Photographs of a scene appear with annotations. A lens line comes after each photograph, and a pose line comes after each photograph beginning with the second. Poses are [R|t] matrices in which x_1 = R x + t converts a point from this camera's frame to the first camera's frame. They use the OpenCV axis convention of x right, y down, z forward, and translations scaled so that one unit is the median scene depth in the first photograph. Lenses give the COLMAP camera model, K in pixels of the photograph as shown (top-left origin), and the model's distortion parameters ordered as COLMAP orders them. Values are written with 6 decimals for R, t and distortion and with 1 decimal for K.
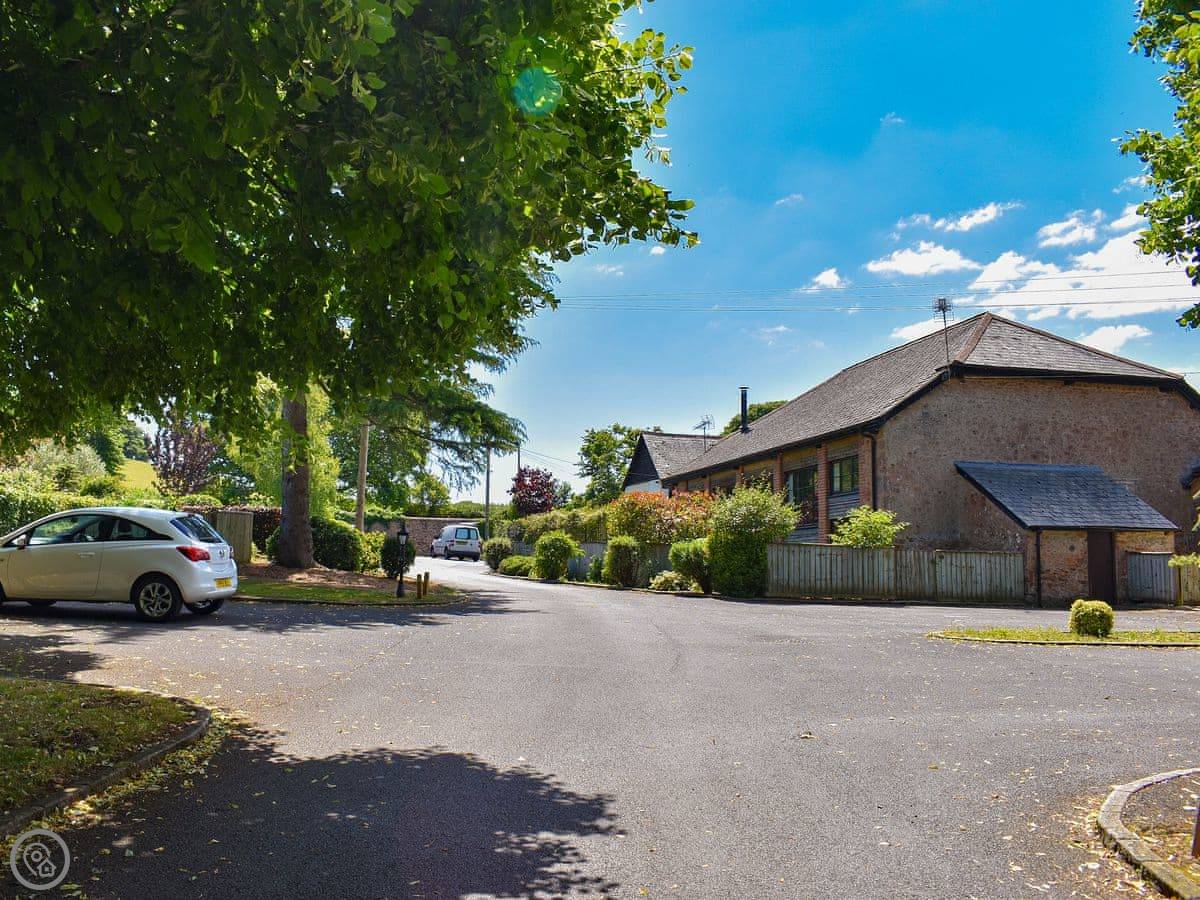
lens RADIAL K [[1135.1, 0, 600.0], [0, 1135.1, 450.0], [0, 0, 1]] dist [-0.098986, -0.007683]
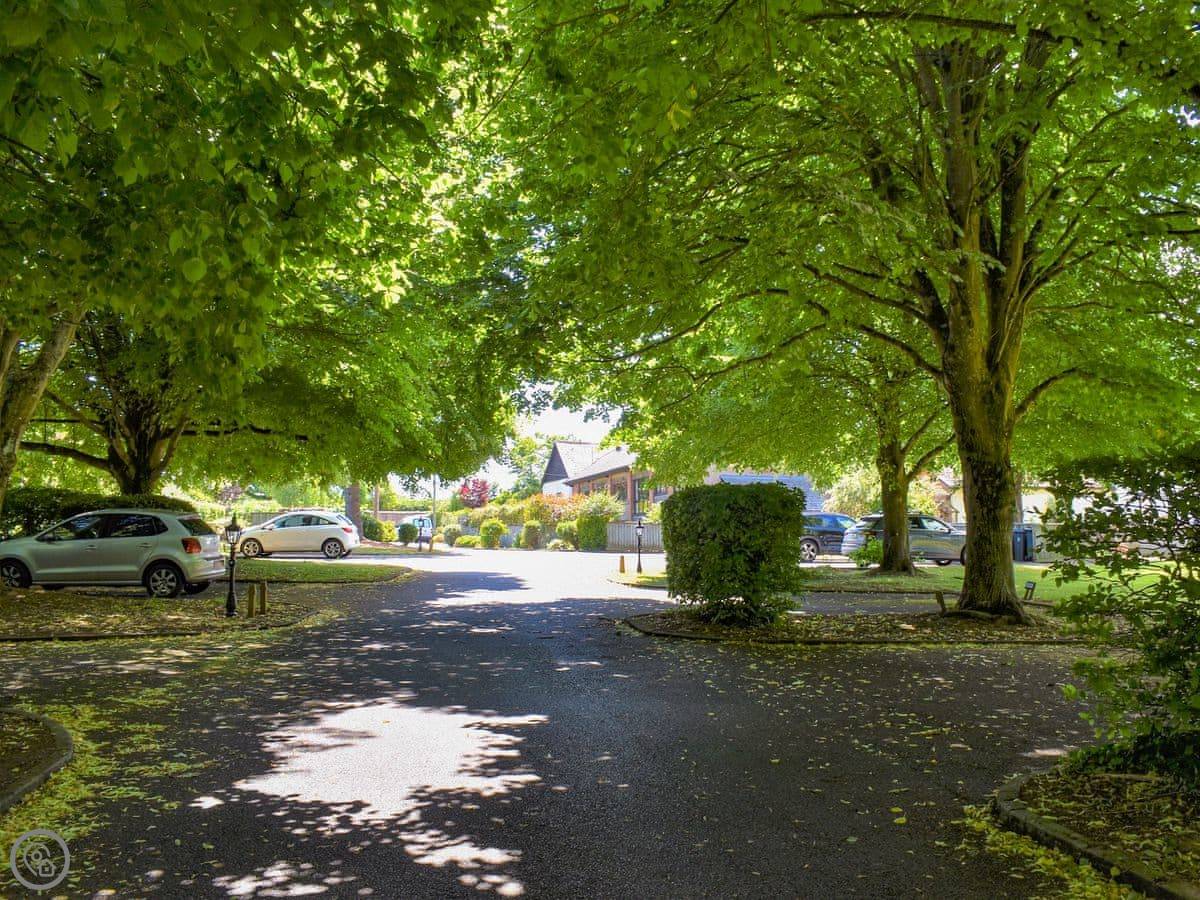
lens RADIAL K [[1135.1, 0, 600.0], [0, 1135.1, 450.0], [0, 0, 1]] dist [-0.098986, -0.007683]
pose [[0.997789, -0.015338, 0.064661, 0.010446], [0.014725, 0.999842, 0.009941, -0.037702], [-0.064803, -0.008967, 0.997858, -0.582063]]
